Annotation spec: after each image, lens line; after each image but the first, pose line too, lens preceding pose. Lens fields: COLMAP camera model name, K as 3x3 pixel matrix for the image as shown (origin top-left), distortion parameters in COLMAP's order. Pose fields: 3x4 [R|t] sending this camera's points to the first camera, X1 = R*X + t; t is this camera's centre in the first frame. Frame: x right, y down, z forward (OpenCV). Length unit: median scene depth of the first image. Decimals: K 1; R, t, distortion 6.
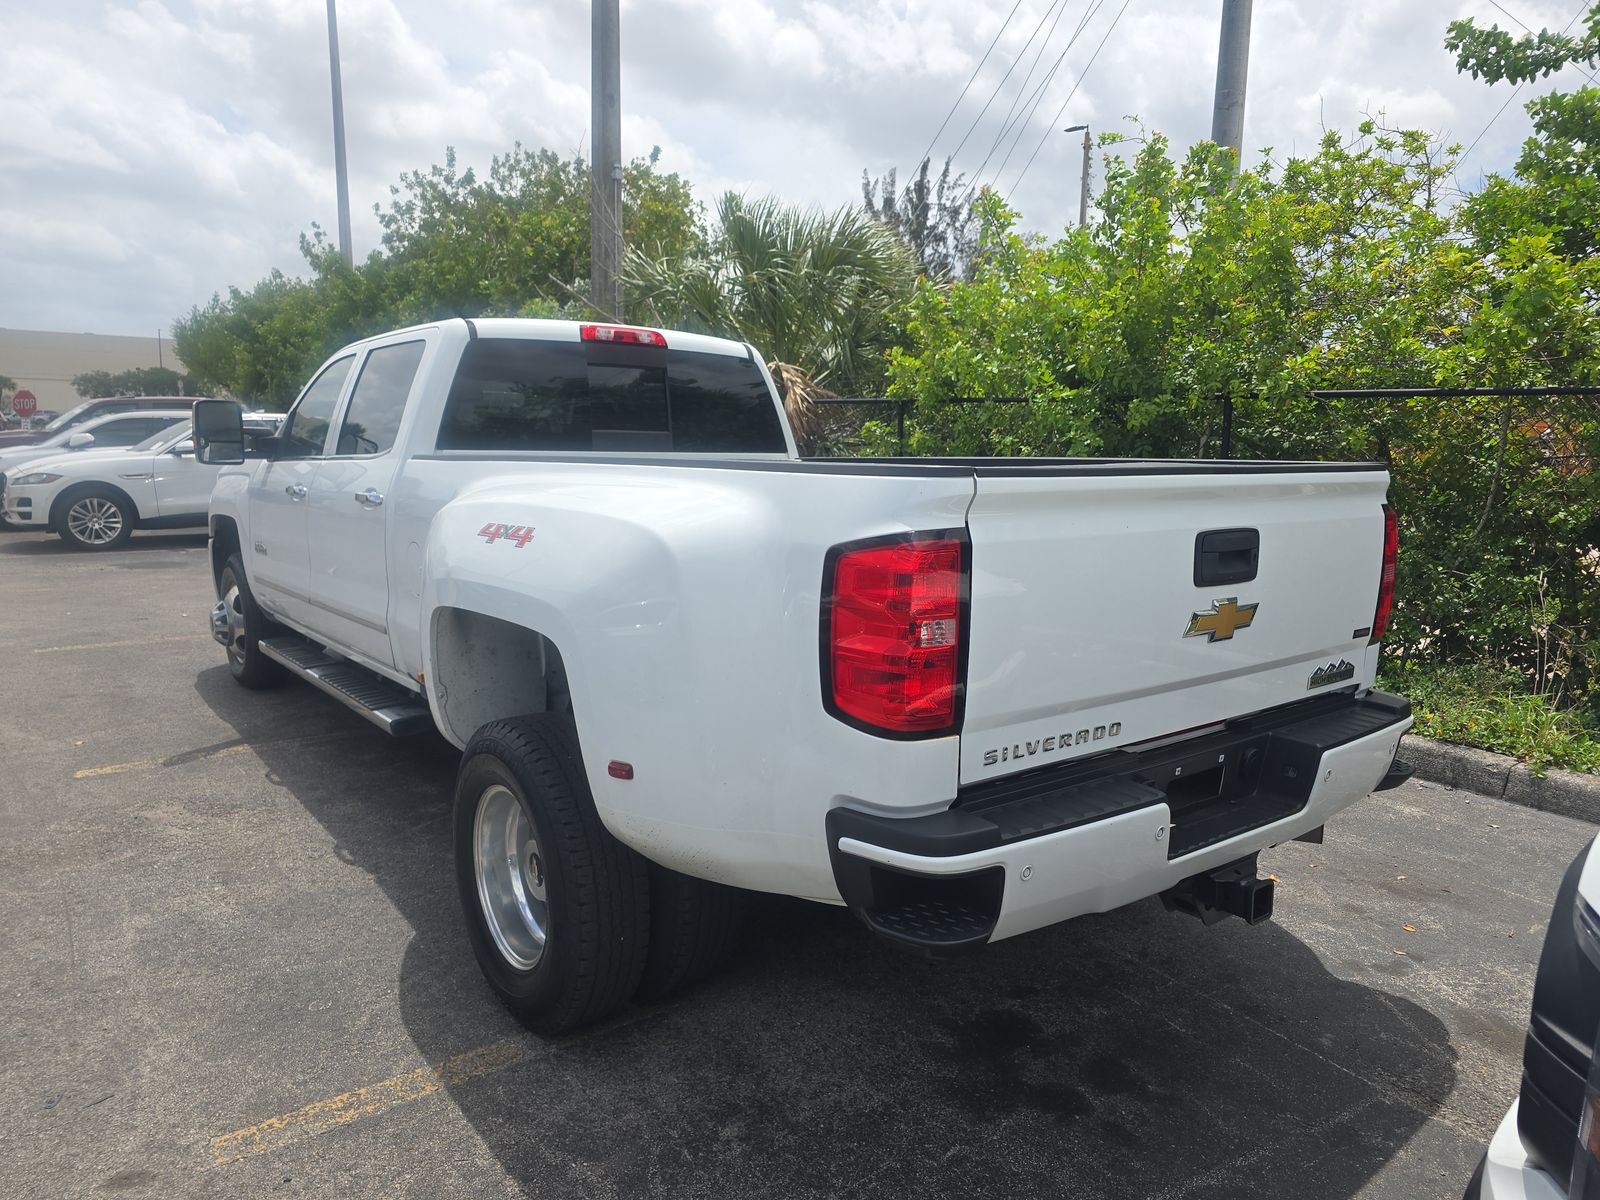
lens RADIAL K [[1066.0, 0, 795.0], [0, 1066.0, 601.3], [0, 0, 1]] dist [0.050707, -0.045474]
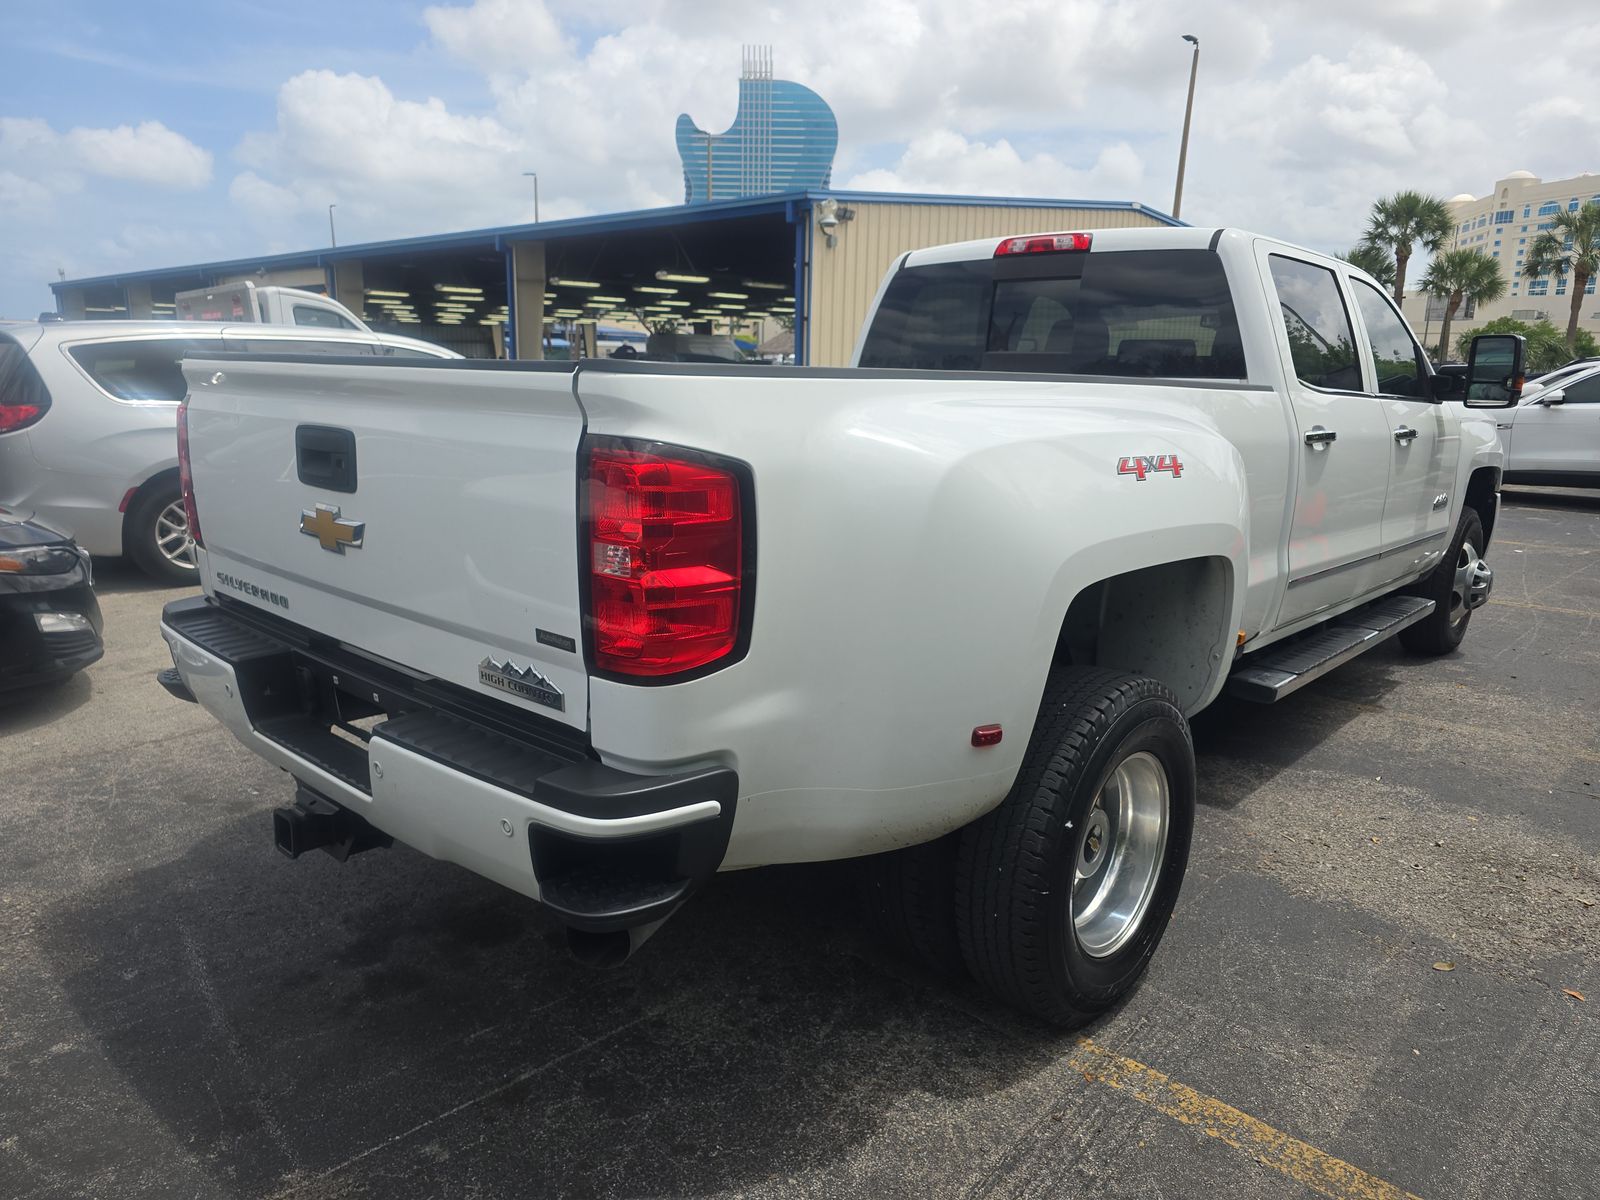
lens RADIAL K [[1066.0, 0, 795.0], [0, 1066.0, 601.3], [0, 0, 1]] dist [0.050707, -0.045474]
pose [[0.176836, 0.196651, -0.964395, 1.313879], [-0.162691, 0.972198, 0.168410, -0.134895], [0.970701, 0.127118, 0.203913, 1.172411]]
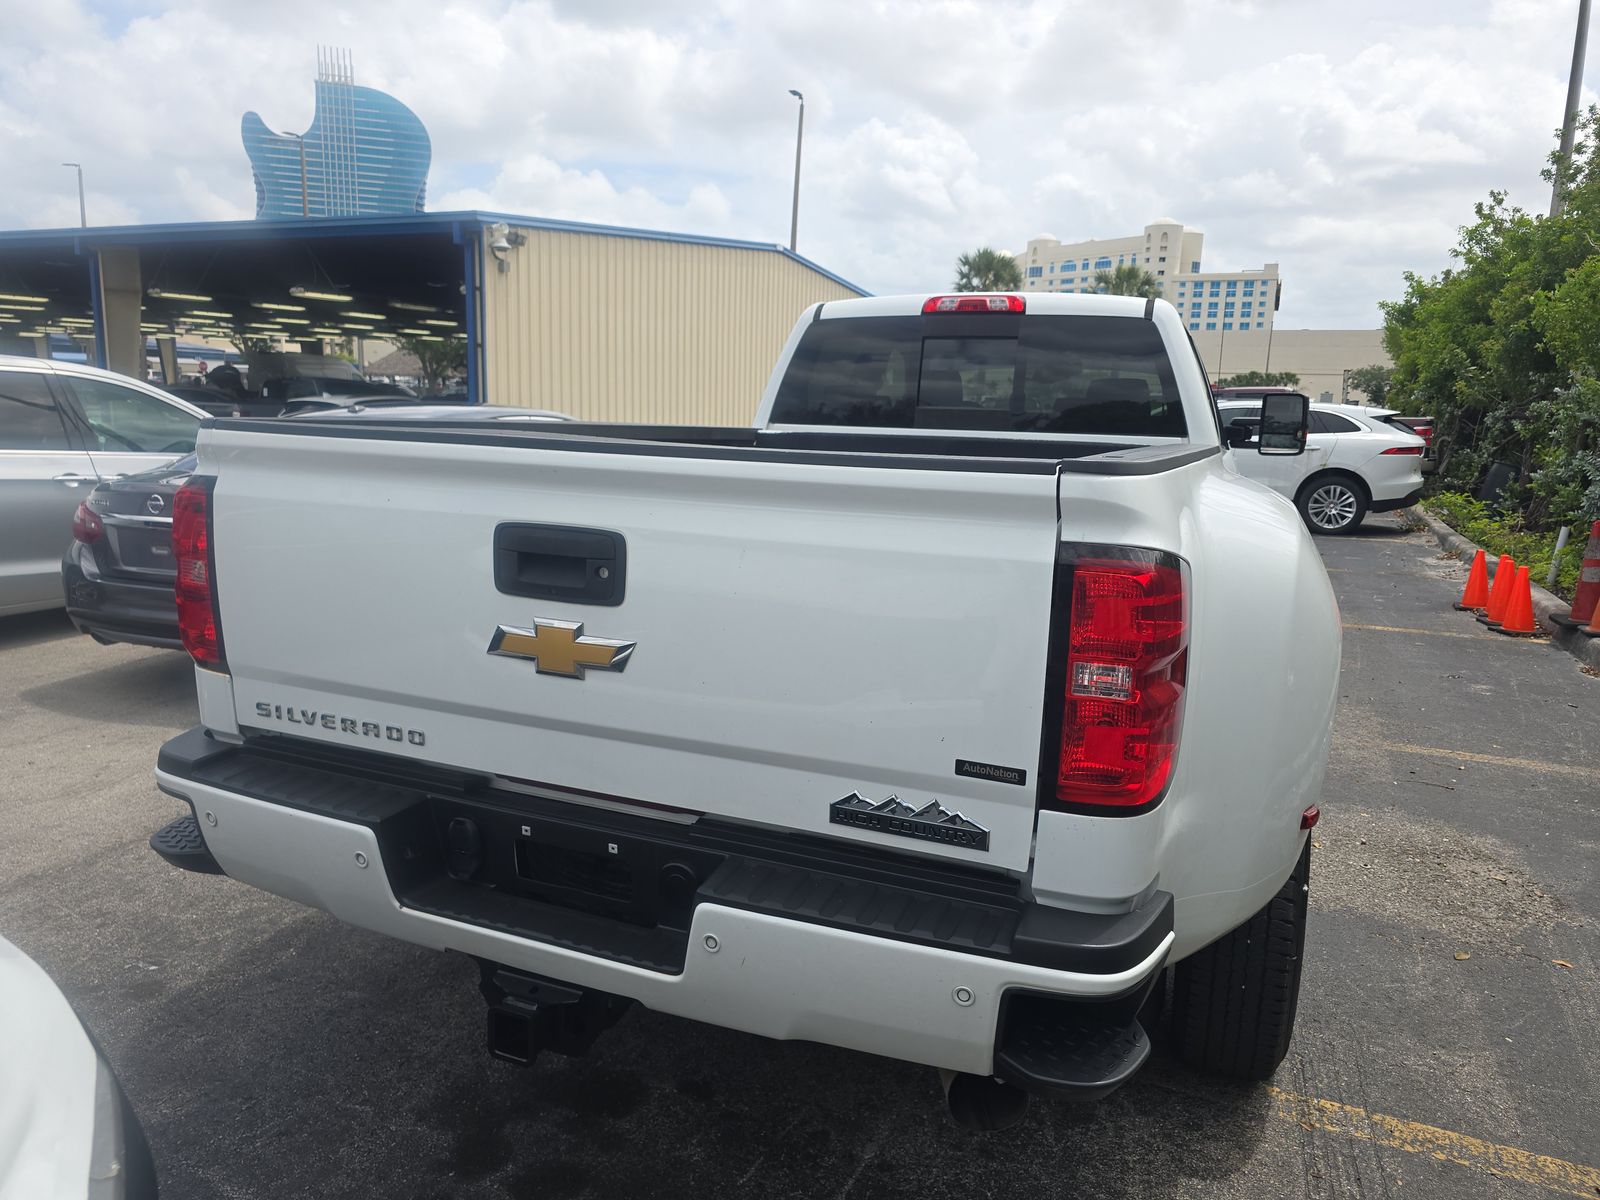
lens RADIAL K [[1066.0, 0, 795.0], [0, 1066.0, 601.3], [0, 0, 1]] dist [0.050707, -0.045474]
pose [[0.497224, 0.155335, -0.853604, 1.069680], [-0.149067, 0.984508, 0.092324, -0.103530], [0.854721, 0.081338, 0.512676, 0.743486]]
